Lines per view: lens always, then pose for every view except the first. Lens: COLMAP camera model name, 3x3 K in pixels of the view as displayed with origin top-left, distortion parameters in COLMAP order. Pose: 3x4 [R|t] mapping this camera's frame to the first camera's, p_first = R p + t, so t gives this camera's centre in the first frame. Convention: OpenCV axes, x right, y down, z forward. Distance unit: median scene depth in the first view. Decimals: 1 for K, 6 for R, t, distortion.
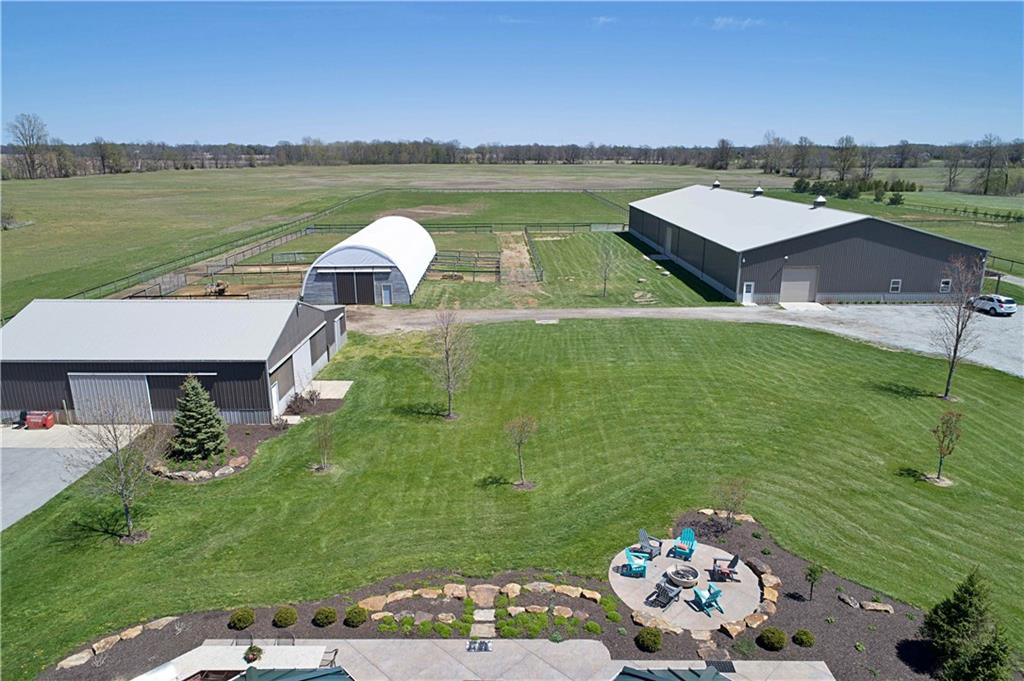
lens RADIAL K [[693.3, 0, 512.5], [0, 693.3, 344.5], [0, 0, 1]] dist [0.005709, 0.008823]
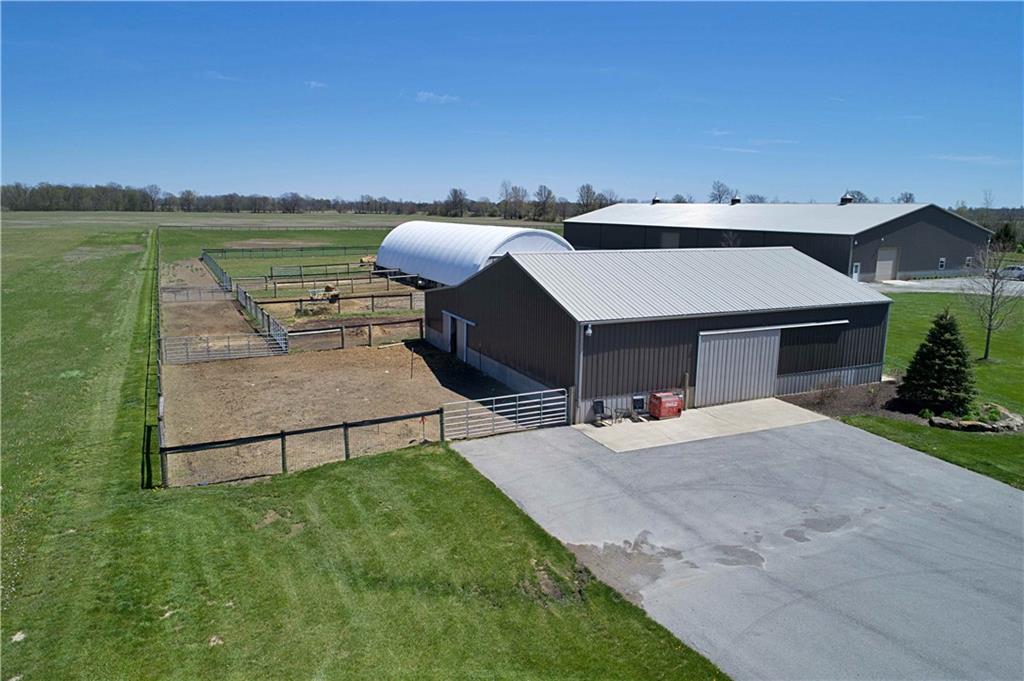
lens RADIAL K [[693.3, 0, 515.7], [0, 693.3, 337.1], [0, 0, 1]] dist [0.005709, 0.008823]
pose [[0.903682, -0.067874, 0.422790, -0.611680], [0.104254, 0.992522, -0.063498, 0.039385], [-0.415319, 0.101460, 0.904000, 0.246595]]
